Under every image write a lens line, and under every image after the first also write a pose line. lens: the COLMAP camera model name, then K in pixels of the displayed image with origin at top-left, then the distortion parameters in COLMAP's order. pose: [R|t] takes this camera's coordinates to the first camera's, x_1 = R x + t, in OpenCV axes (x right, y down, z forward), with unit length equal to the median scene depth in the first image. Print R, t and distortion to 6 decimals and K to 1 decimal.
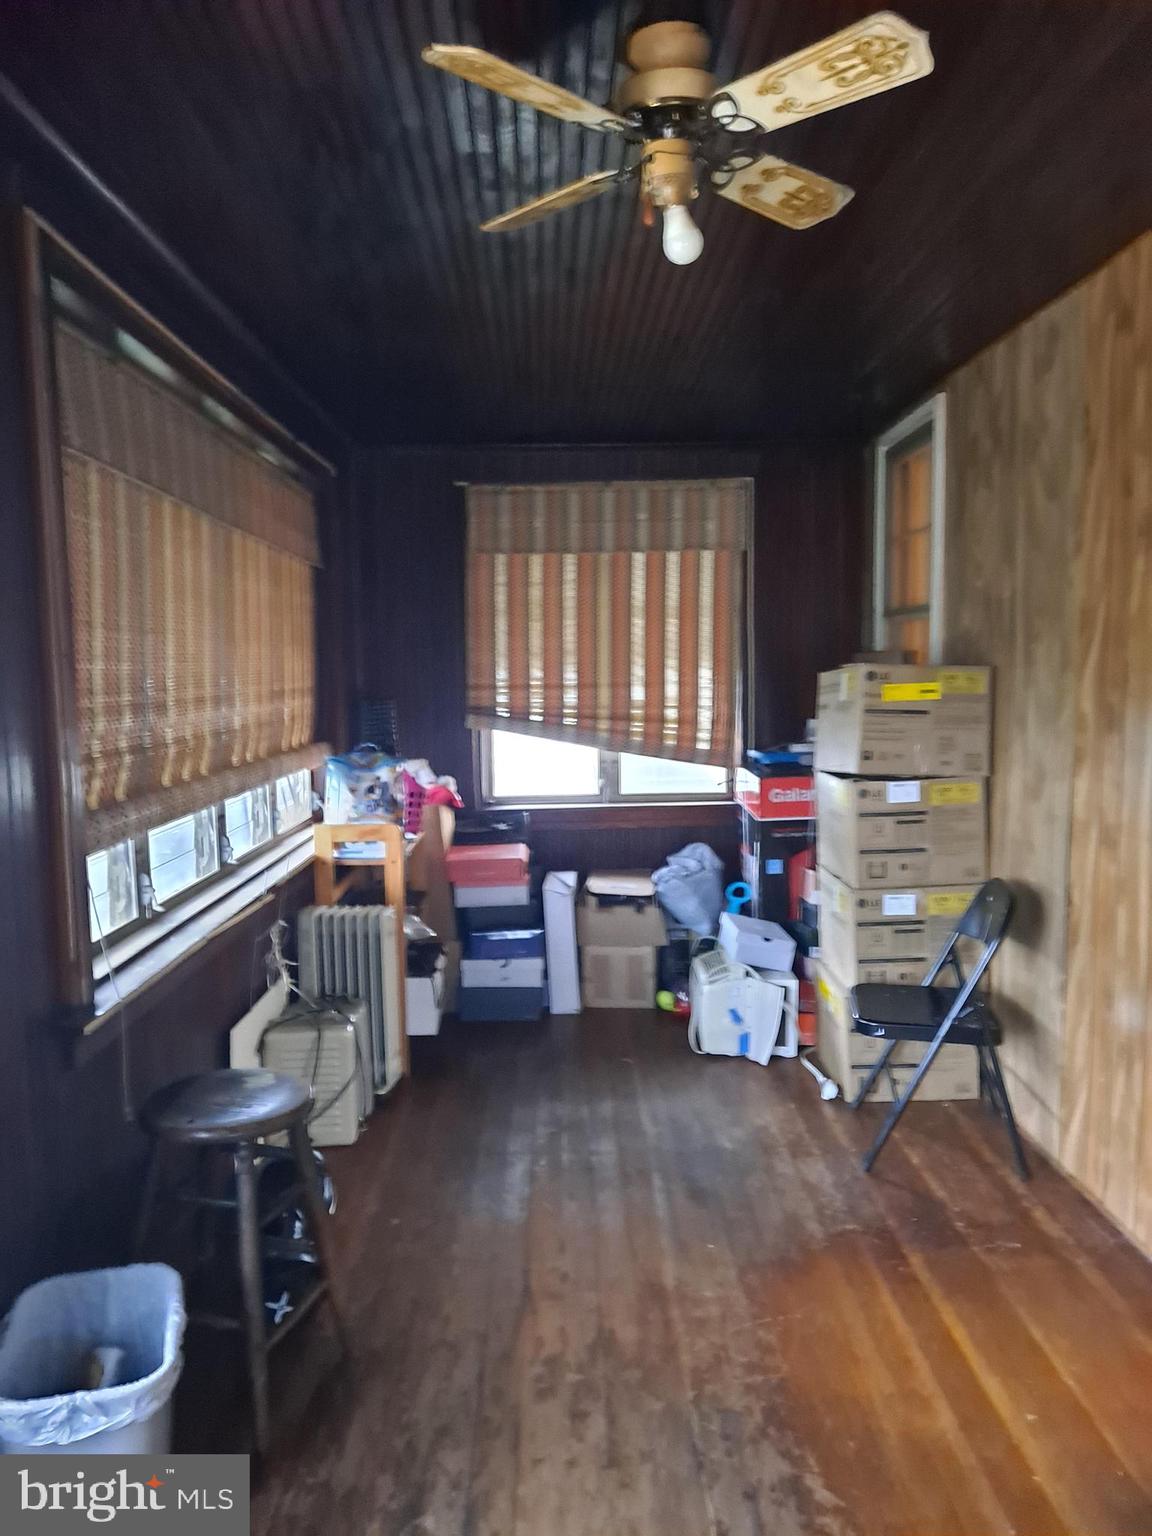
lens RADIAL K [[1105.5, 0, 575.9], [0, 1105.5, 769.0], [0, 0, 1]] dist [-0.005922, -0.002491]
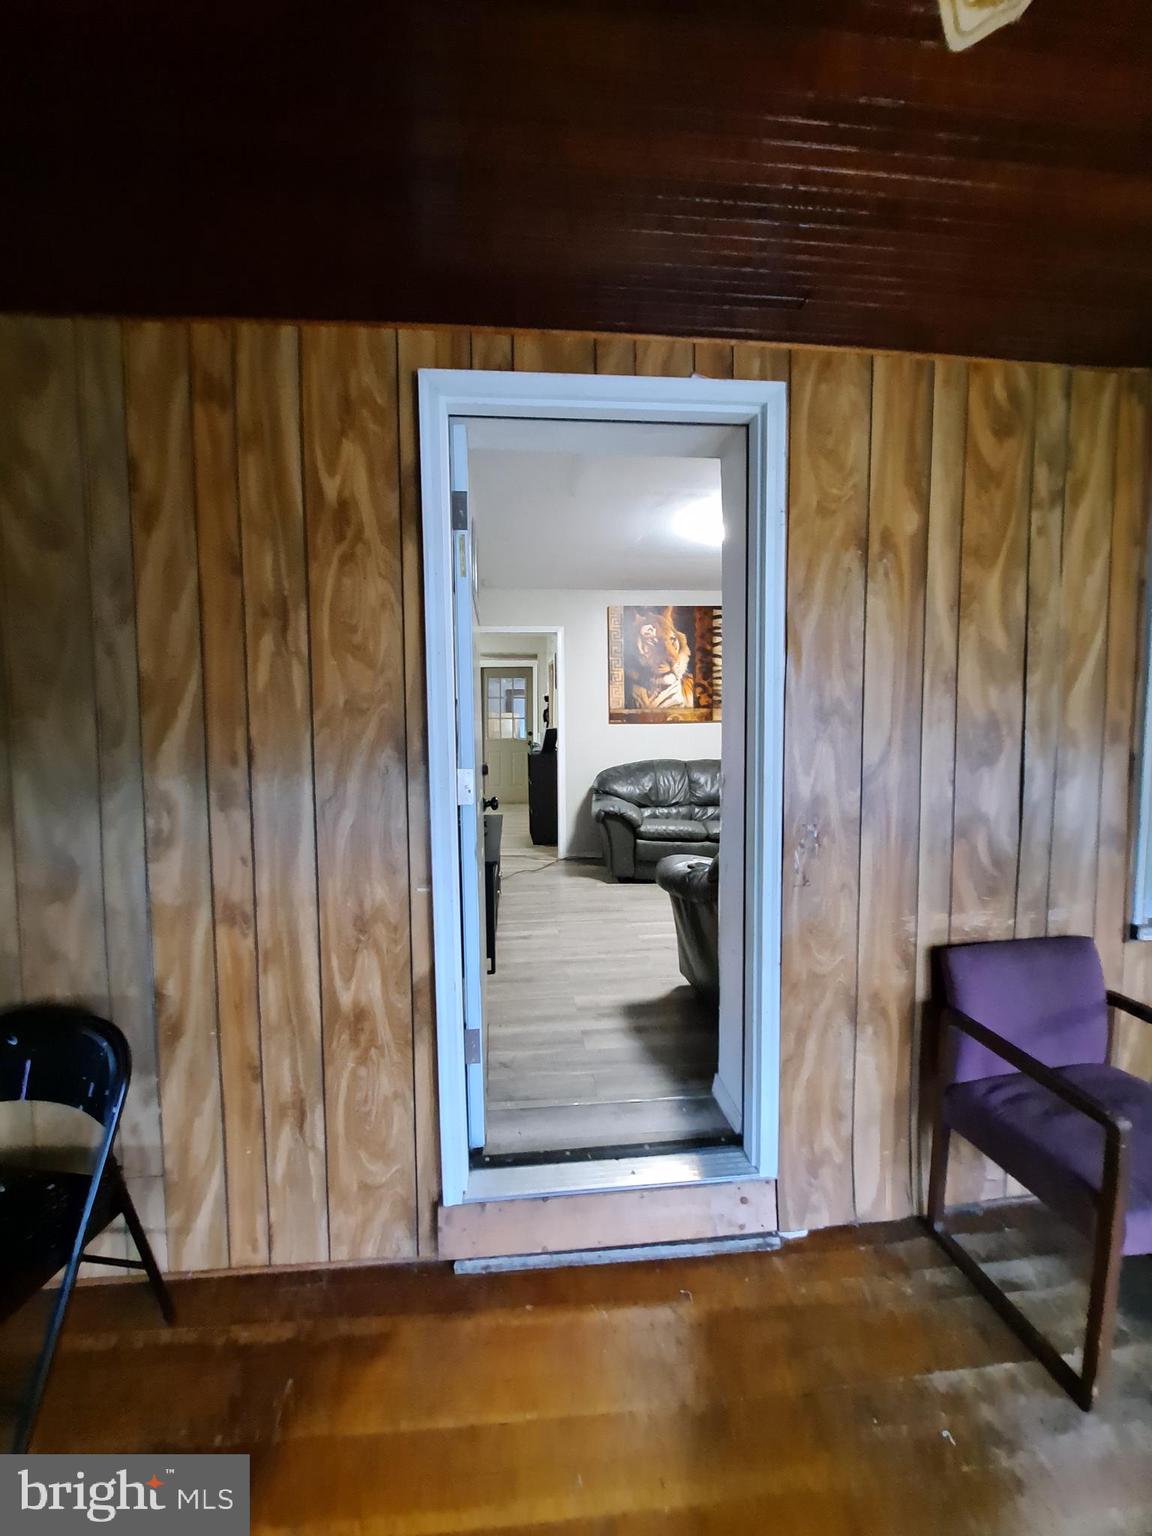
lens RADIAL K [[620.8, 0, 576.8], [0, 620.8, 773.9], [0, 0, 1]] dist [-0.001407, -0.000058]
pose [[-0.061313, -0.049054, 0.996912, -0.091121], [0.085833, 0.994833, 0.054230, -0.067218], [-0.994421, 0.088893, -0.056786, 0.733552]]
